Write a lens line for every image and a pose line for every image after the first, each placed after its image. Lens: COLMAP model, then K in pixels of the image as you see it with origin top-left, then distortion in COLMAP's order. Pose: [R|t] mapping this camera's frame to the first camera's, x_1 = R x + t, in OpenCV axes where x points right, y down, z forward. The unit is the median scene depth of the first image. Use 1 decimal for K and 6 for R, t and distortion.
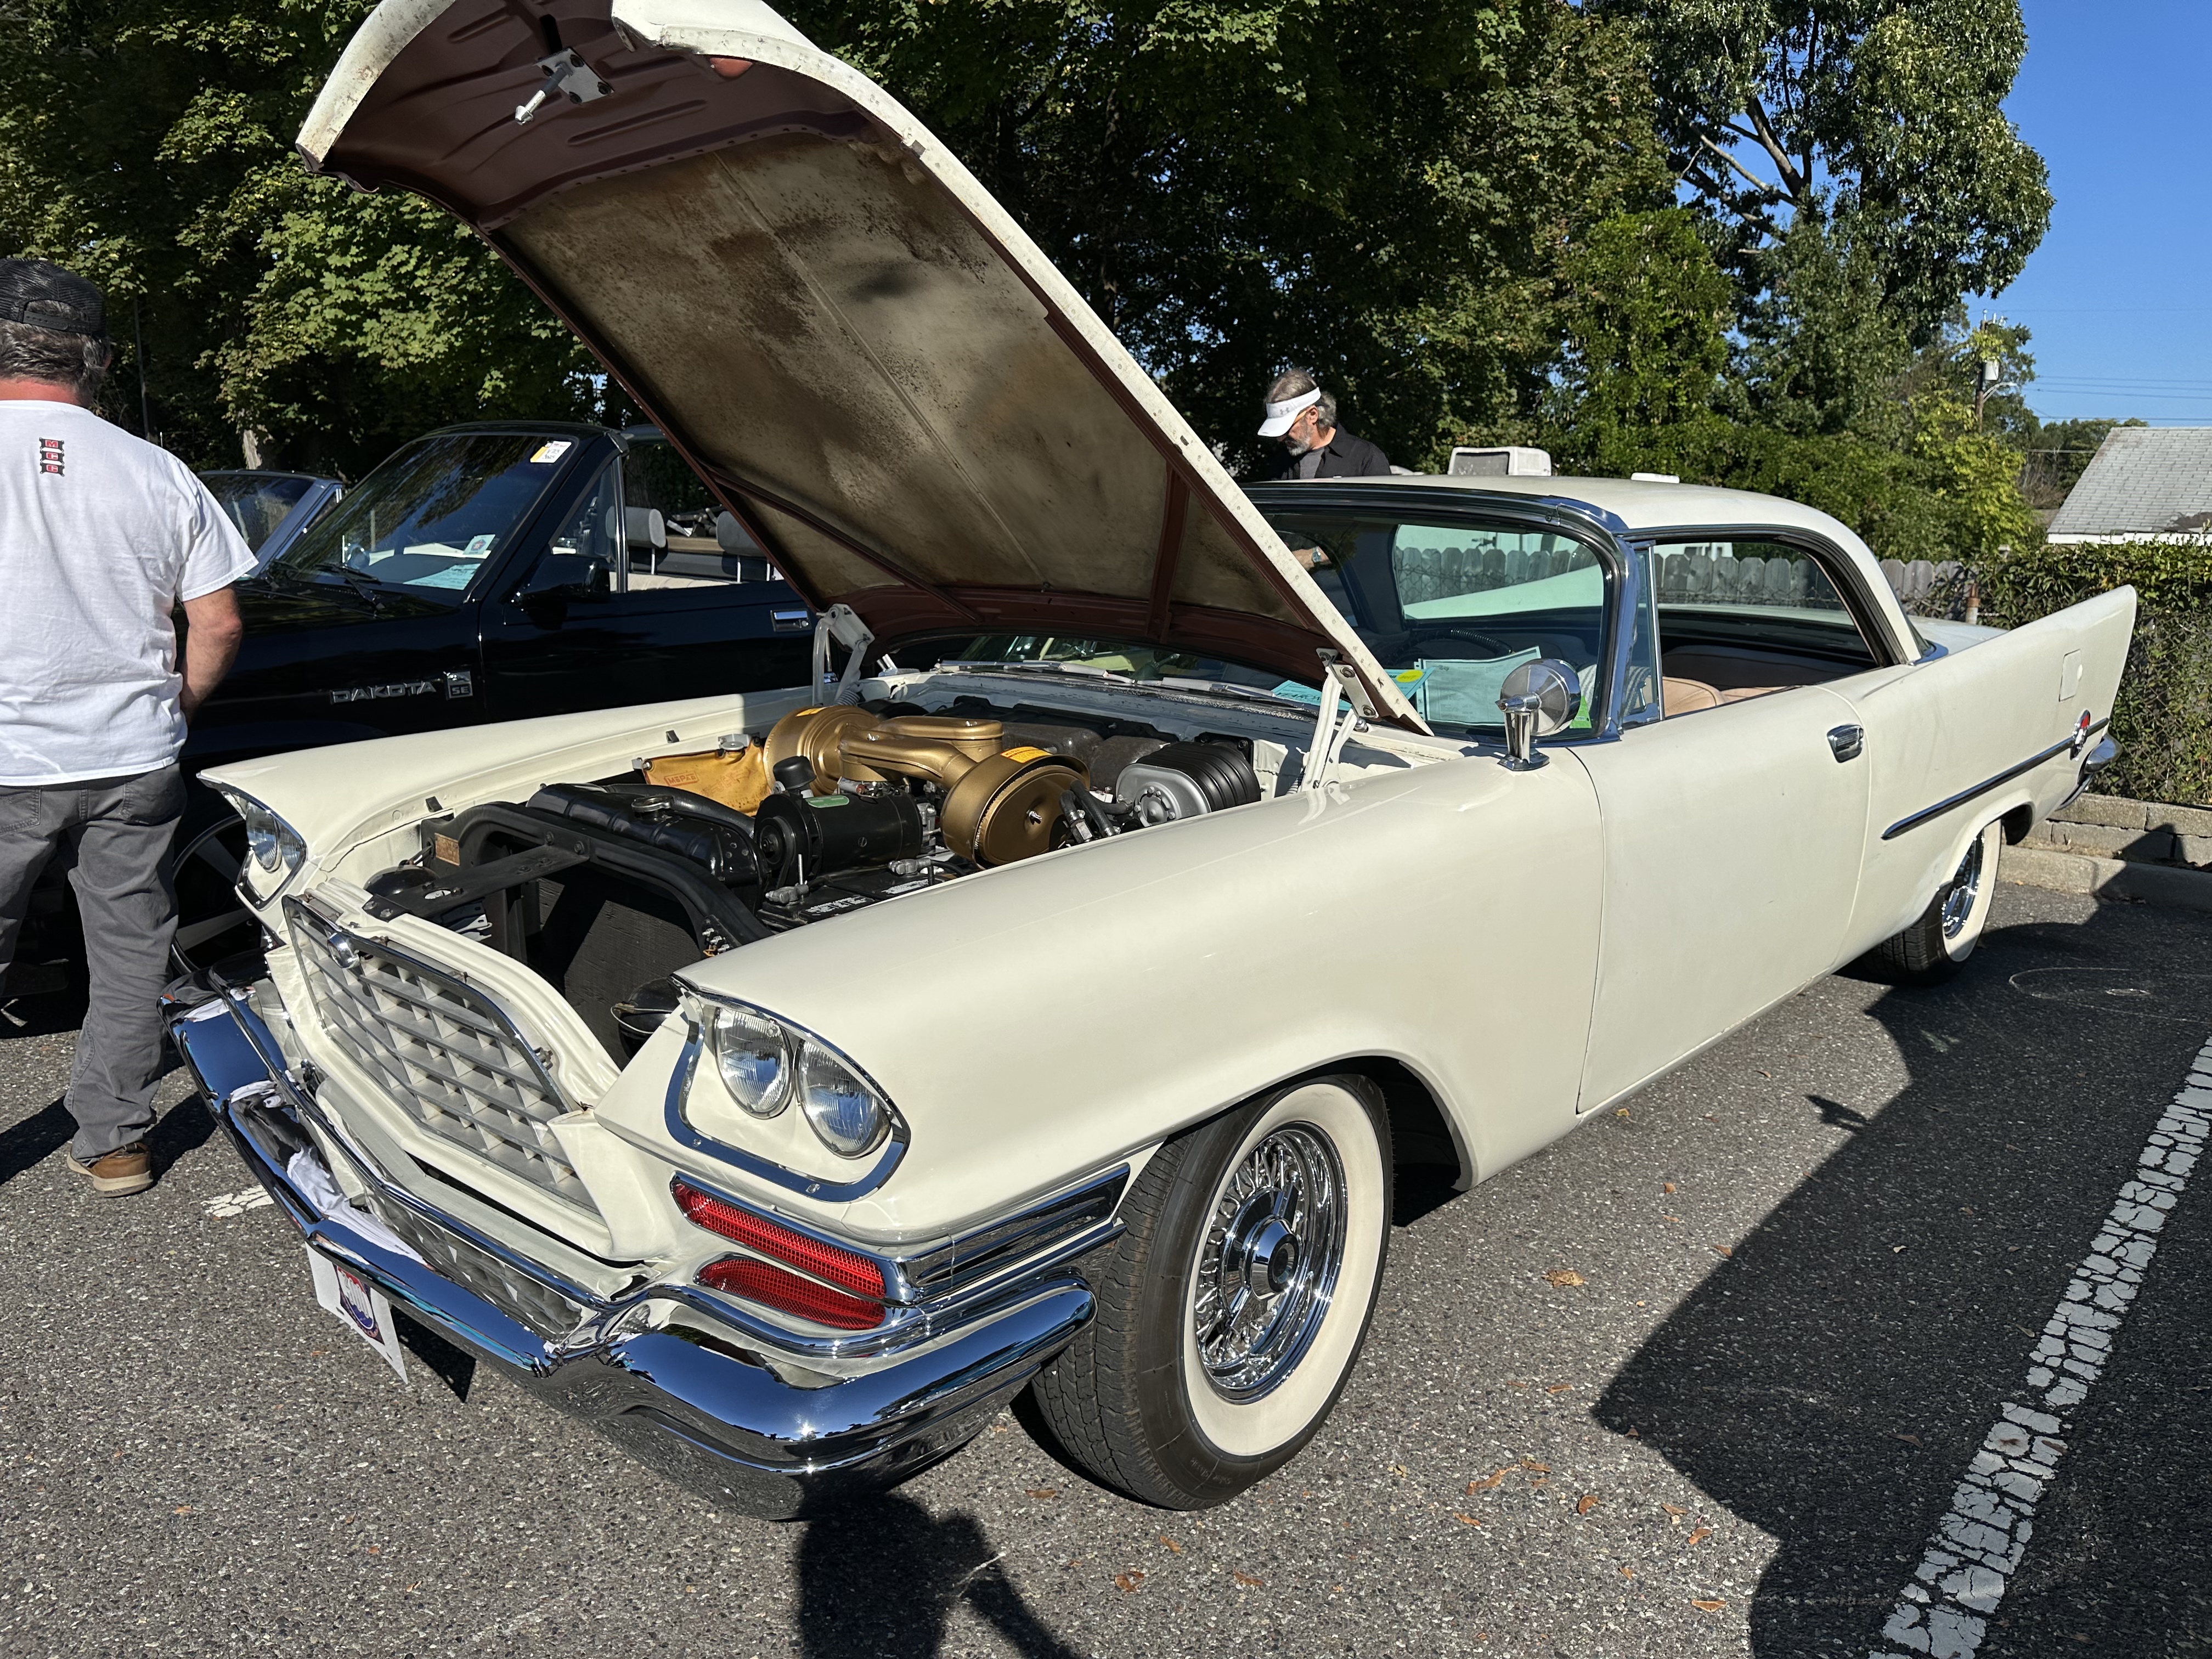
lens RADIAL K [[1698.3, 0, 1102.3], [0, 1698.3, 806.5], [0, 0, 1]] dist [0.024131, -0.022610]
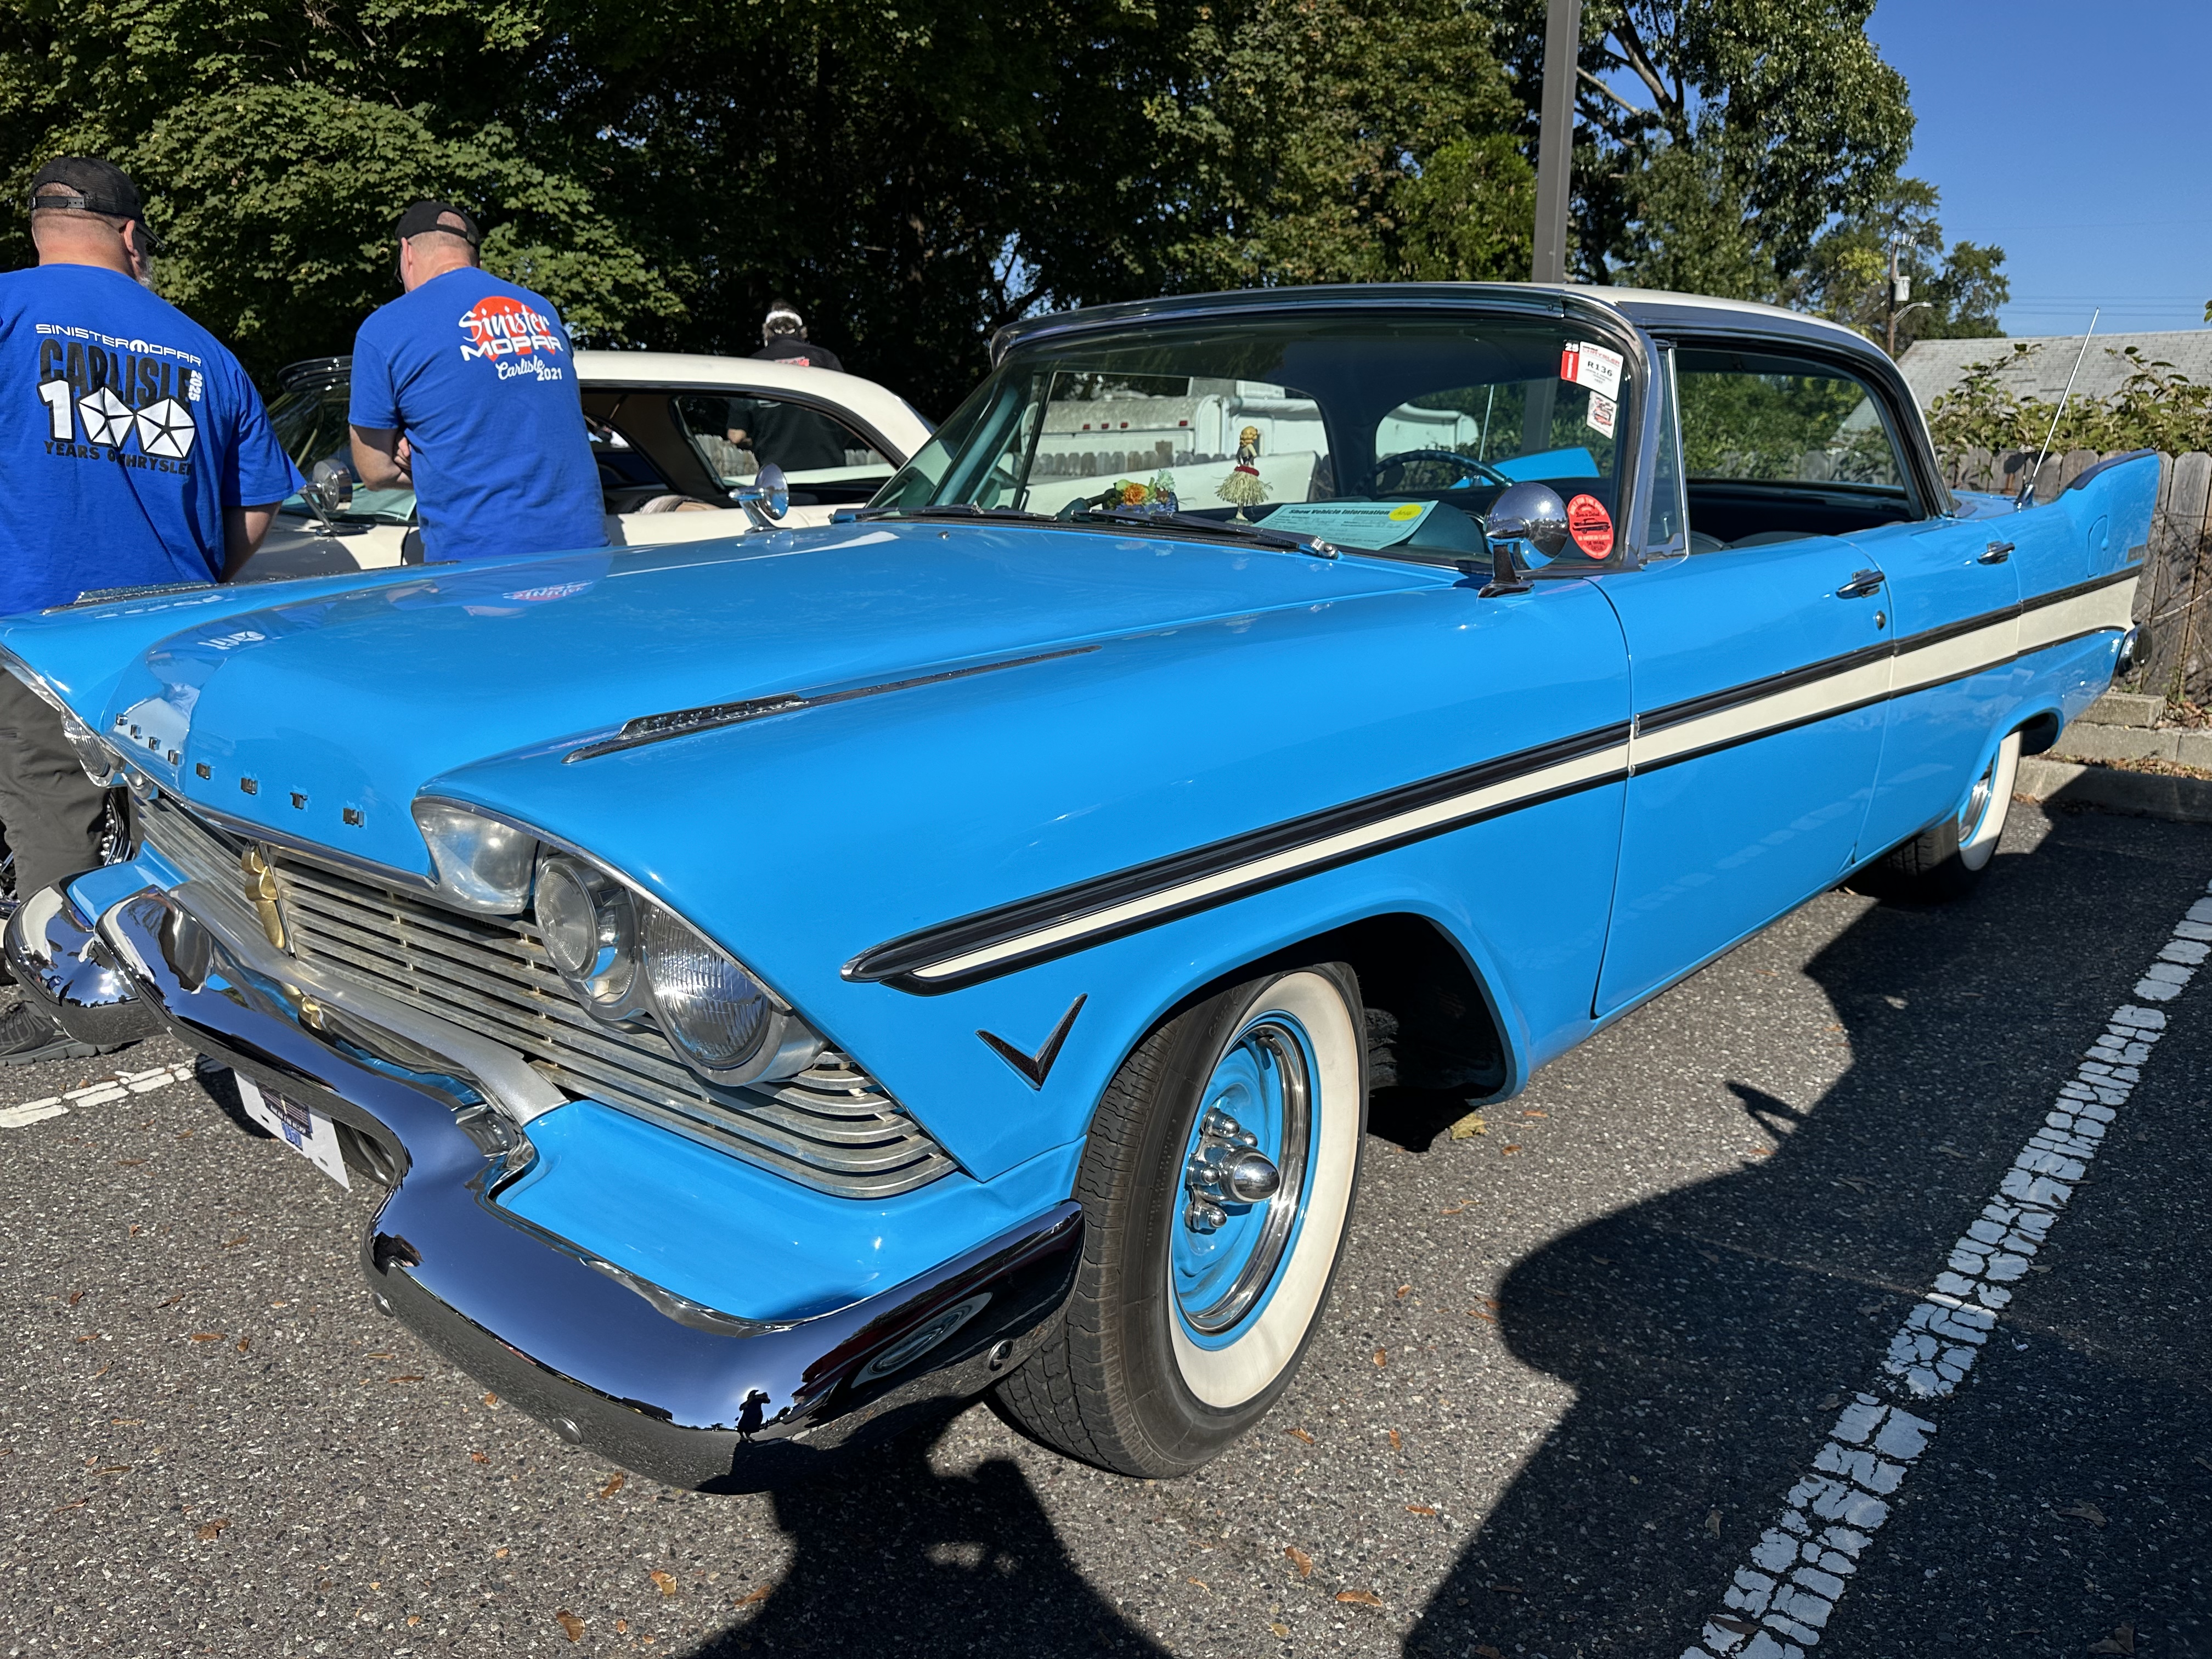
lens RADIAL K [[1698.3, 0, 1111.9], [0, 1698.3, 833.6], [0, 0, 1]] dist [0.024131, -0.022610]
pose [[0.999785, -0.020068, -0.005139, 0.097911], [0.020281, 0.998762, 0.045425, 0.020192], [0.004221, -0.045520, 0.998955, -0.053212]]
